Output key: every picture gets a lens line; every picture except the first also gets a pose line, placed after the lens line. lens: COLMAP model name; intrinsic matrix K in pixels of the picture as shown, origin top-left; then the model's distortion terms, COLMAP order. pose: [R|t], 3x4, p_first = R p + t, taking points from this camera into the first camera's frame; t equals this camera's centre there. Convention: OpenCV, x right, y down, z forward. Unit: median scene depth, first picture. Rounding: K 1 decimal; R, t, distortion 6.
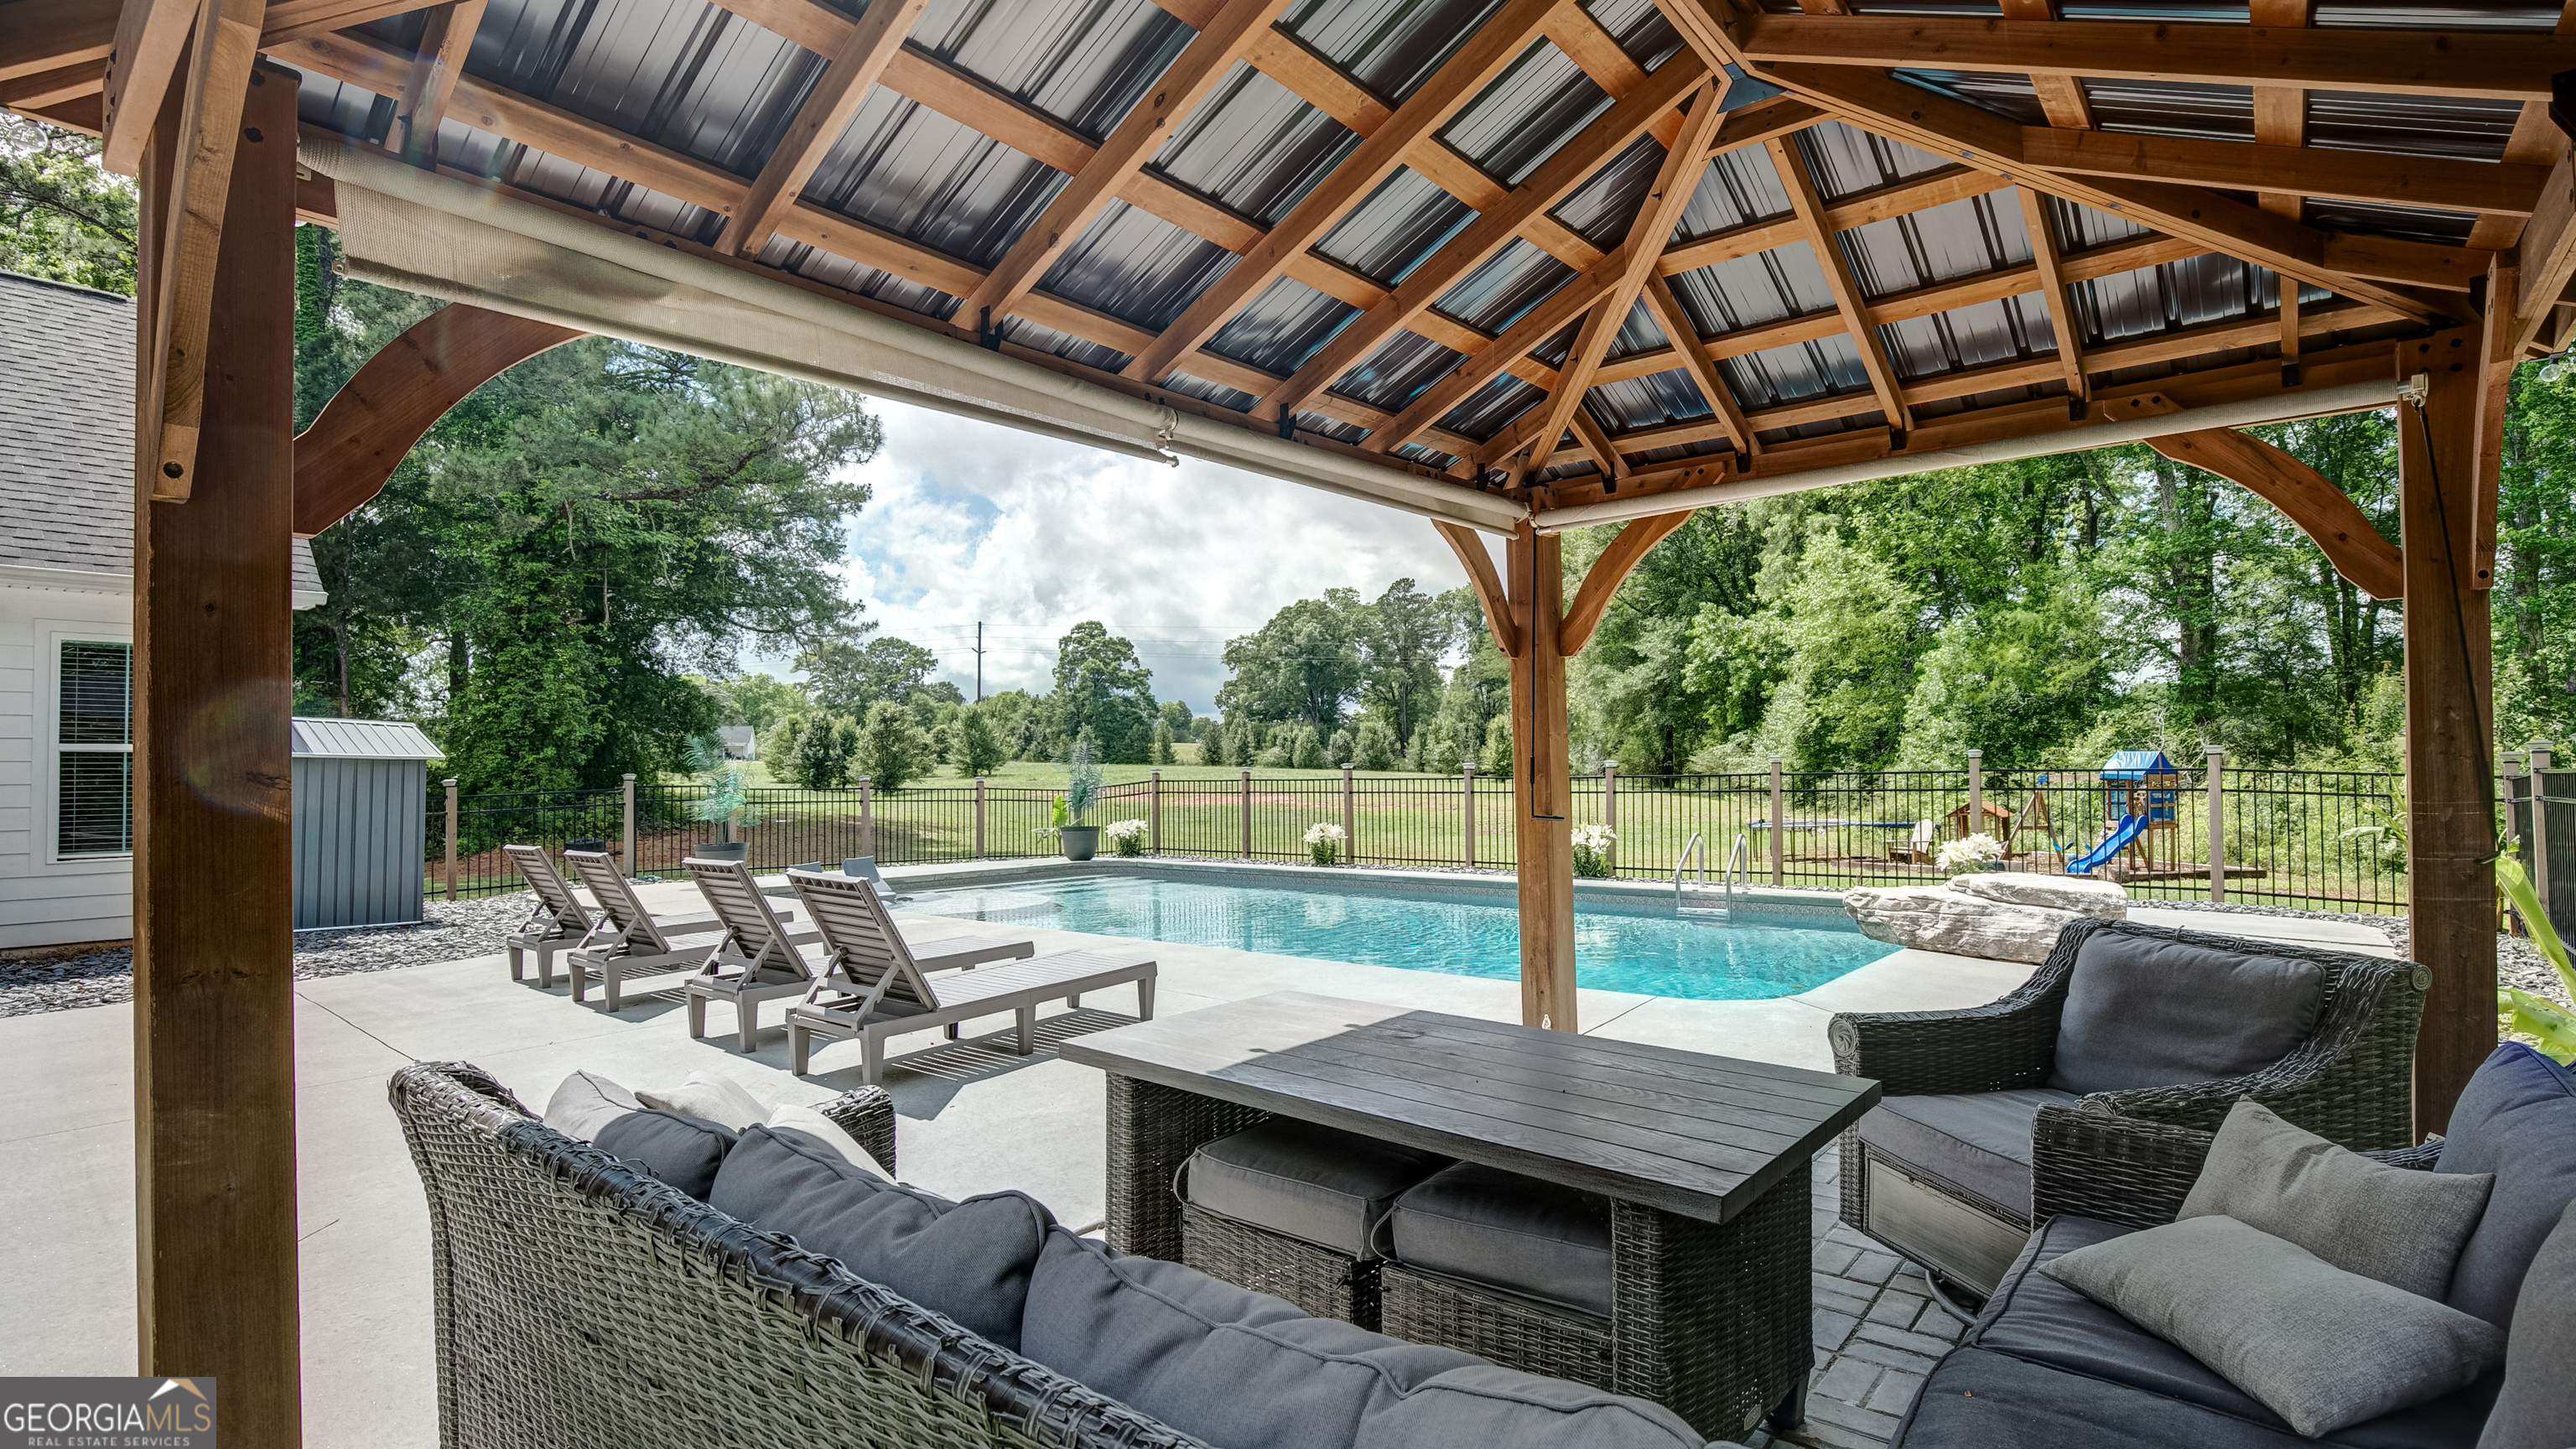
lens RADIAL K [[1212.4, 0, 1293.7], [0, 1212.4, 757.4], [0, 0, 1]] dist [-0.029151, 0.006224]
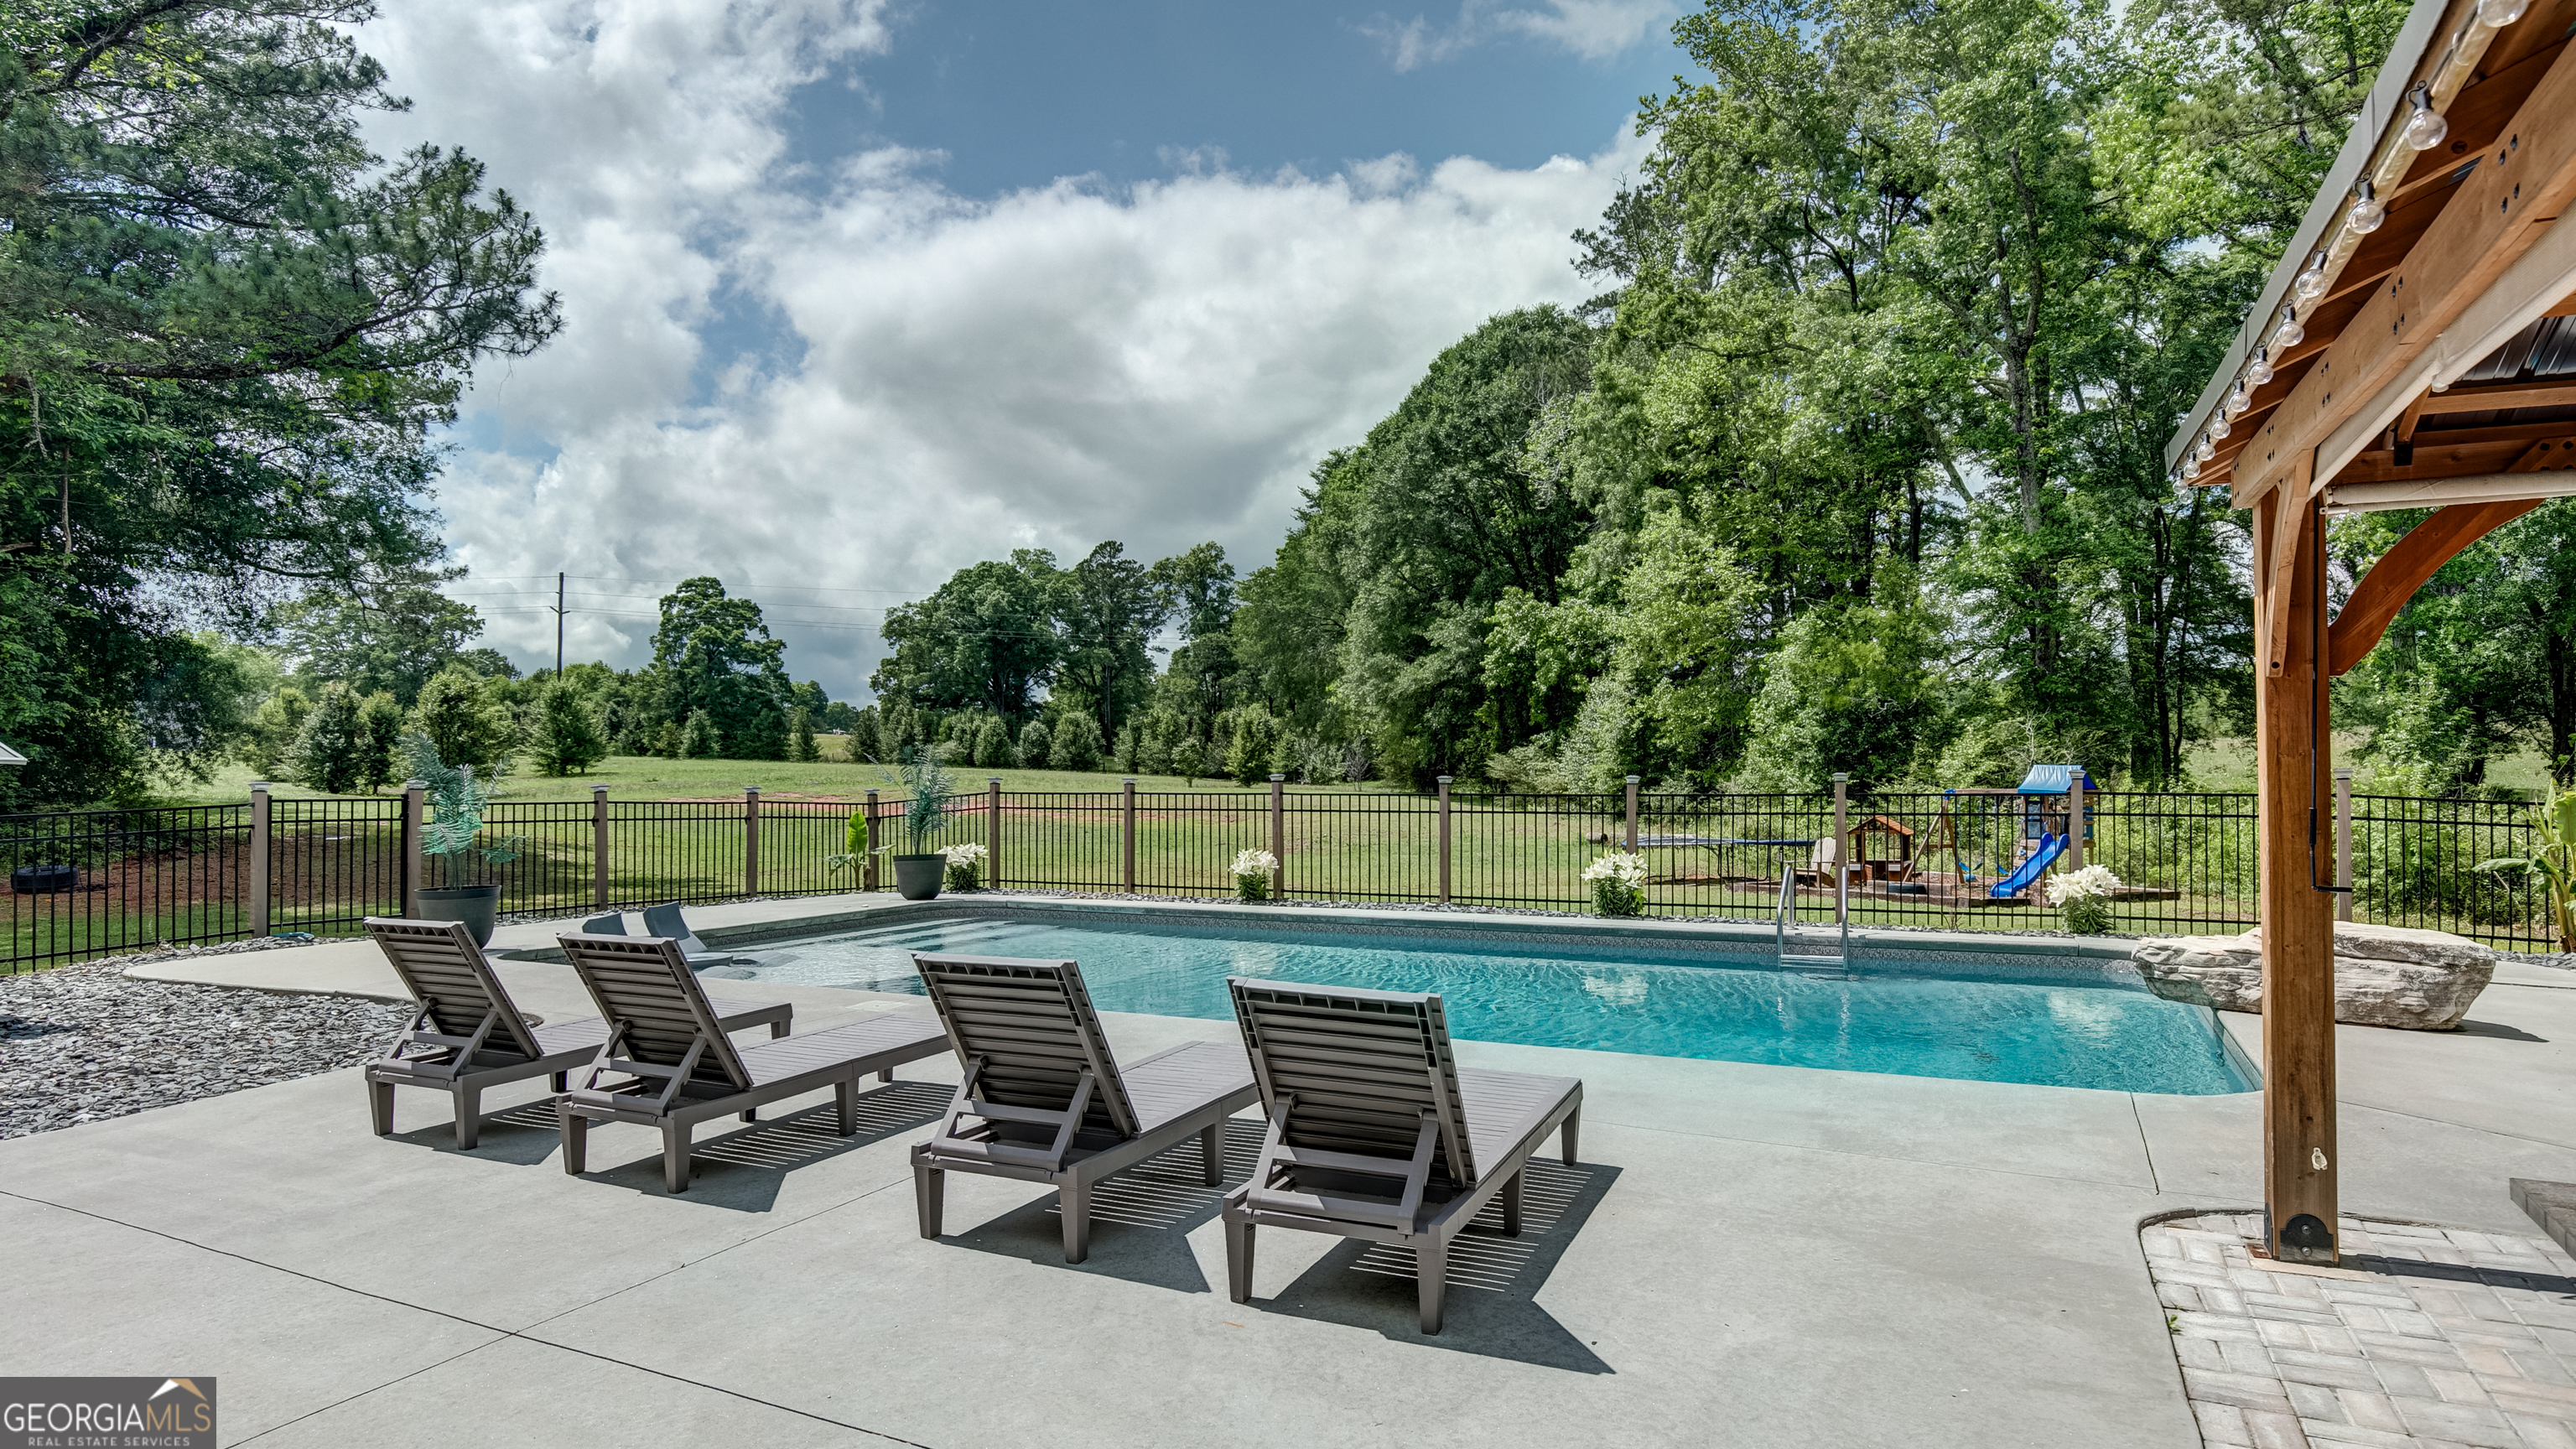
lens RADIAL K [[1447.3, 0, 1302.9], [0, 1447.3, 755.0], [0, 0, 1]] dist [-0.004602, -0.005425]
pose [[0.972085, 0.011188, 0.234361, -0.048945], [-0.011130, 0.999937, -0.001569, -0.001911], [-0.234364, -0.001083, 0.972148, 0.020981]]
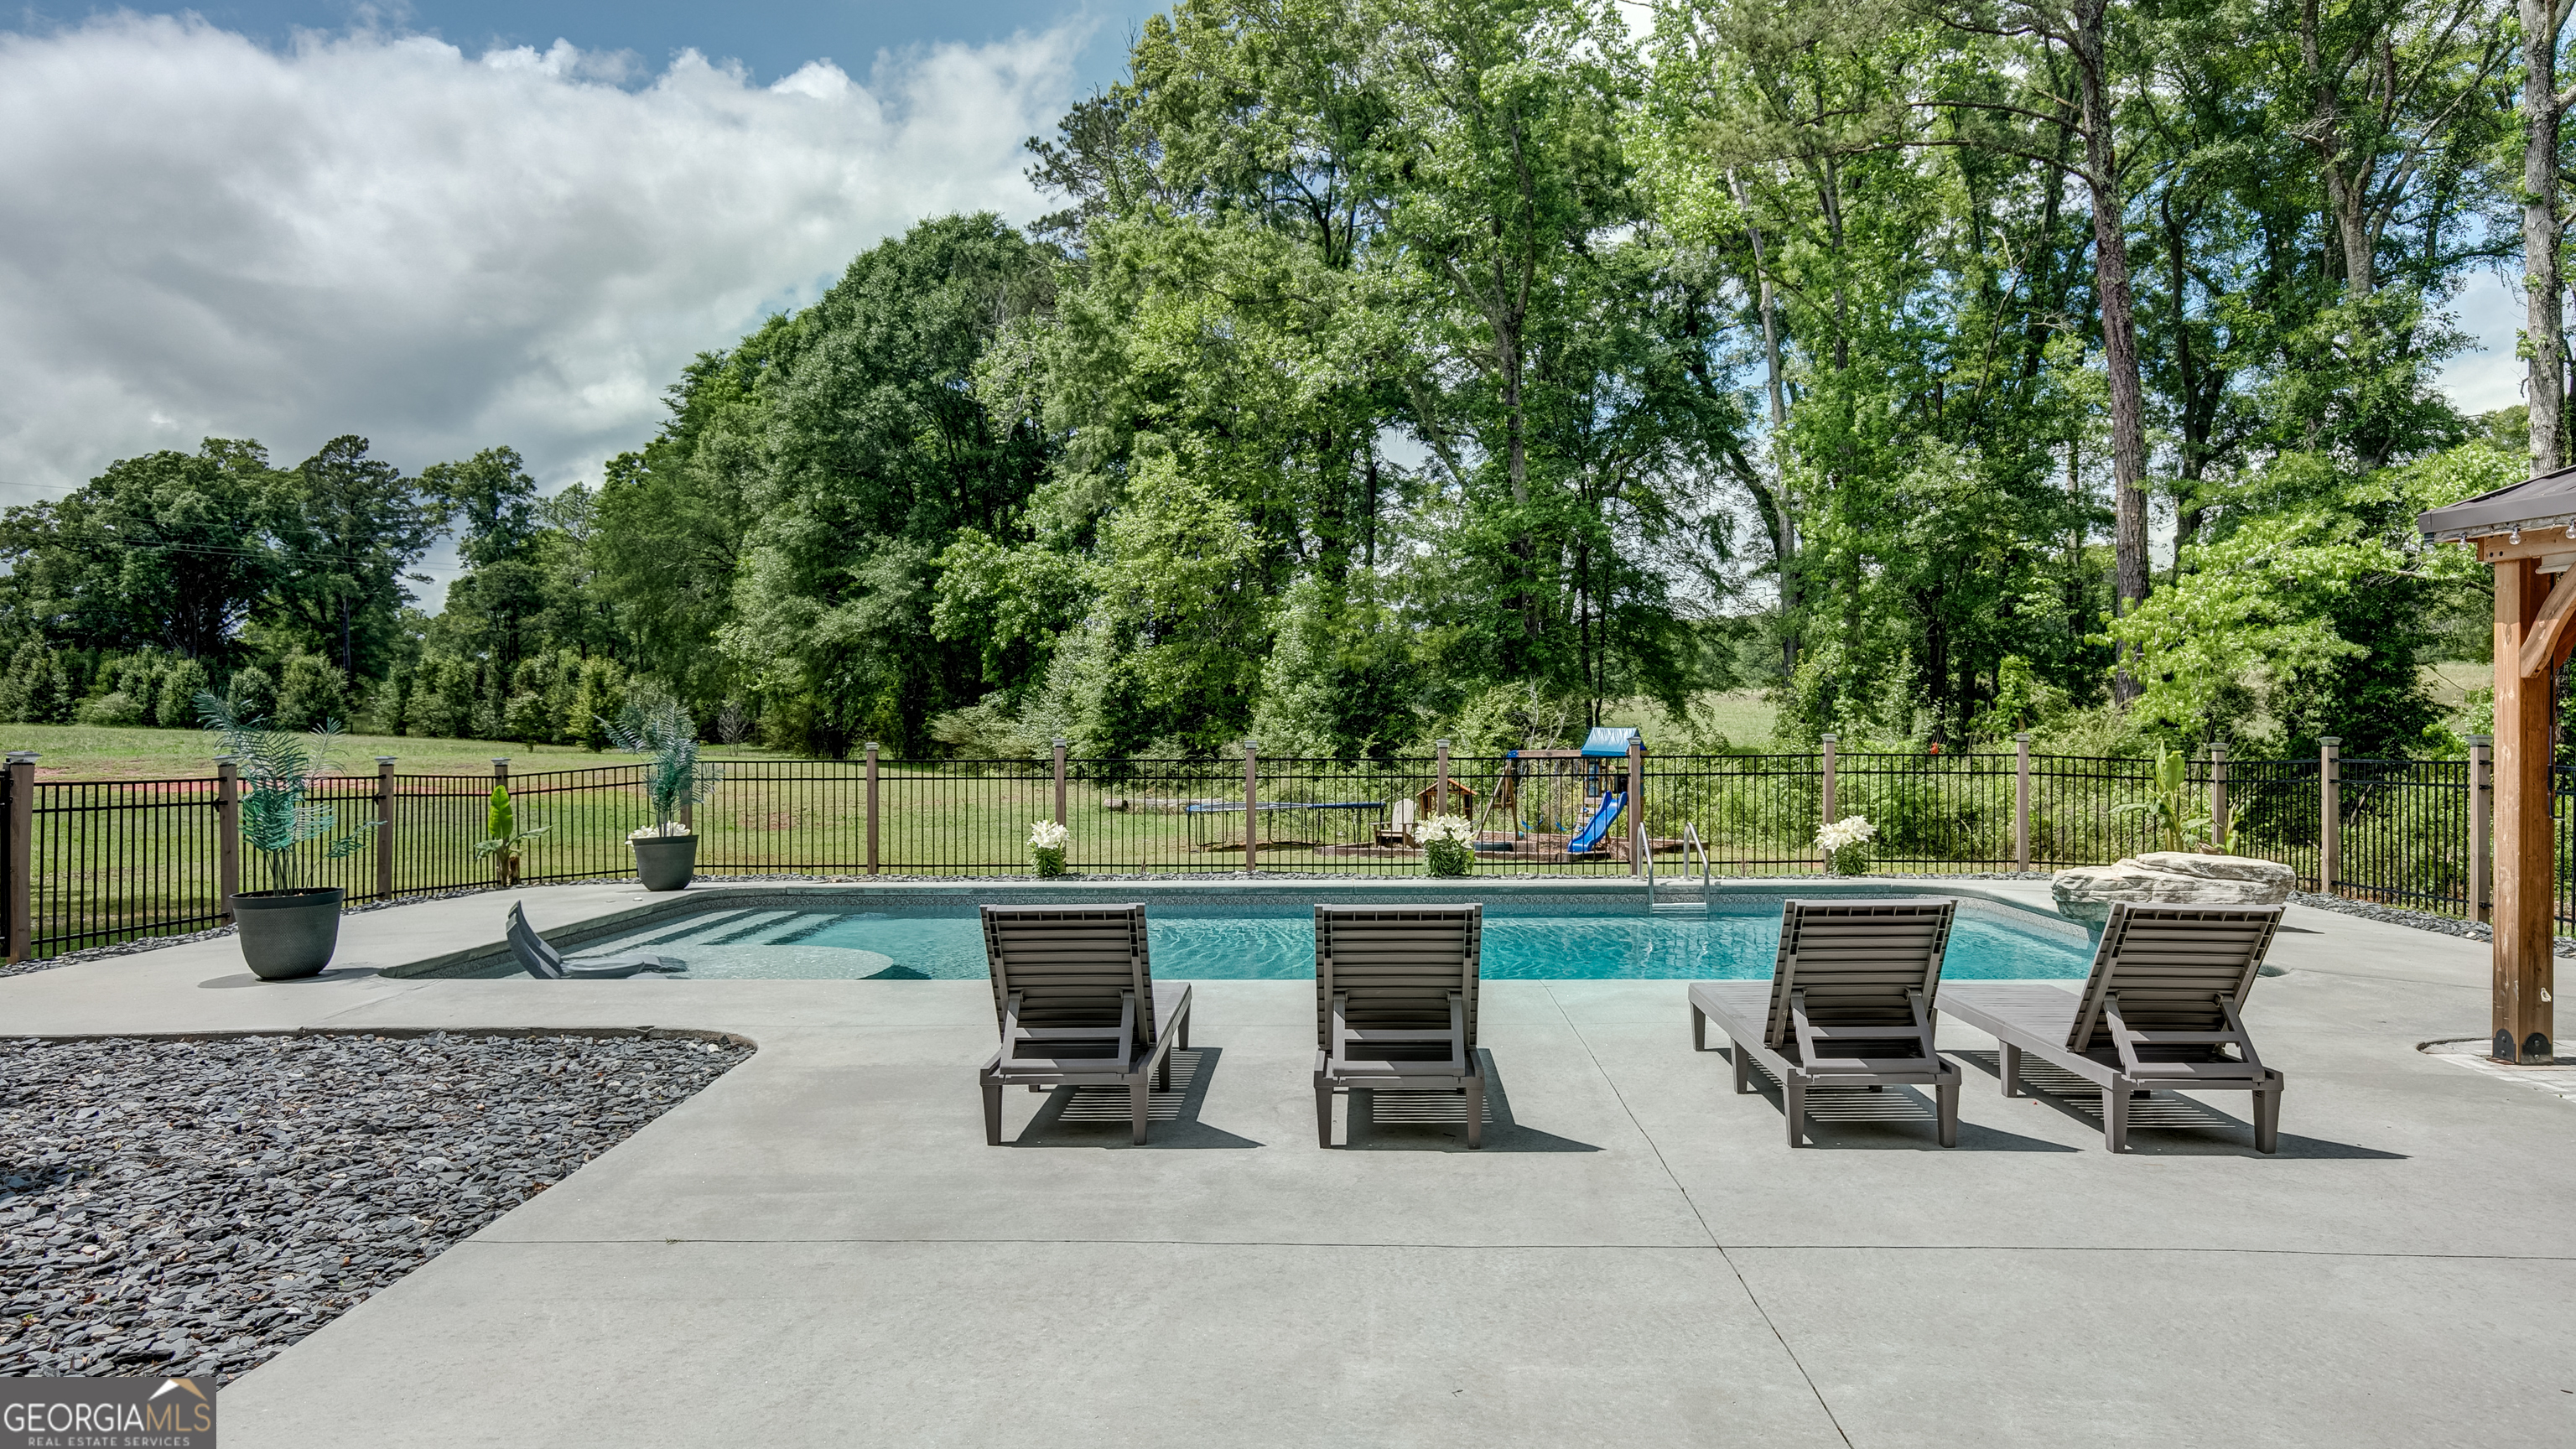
lens RADIAL K [[1619.9, 0, 1300.8], [0, 1619.9, 732.7], [0, 0, 1]] dist [-0.003402, 0.002942]
pose [[0.790343, 0.007559, 0.612618, -0.130642], [-0.013252, 0.999901, 0.004759, -0.001596], [-0.612521, -0.011880, 0.790365, 0.039972]]
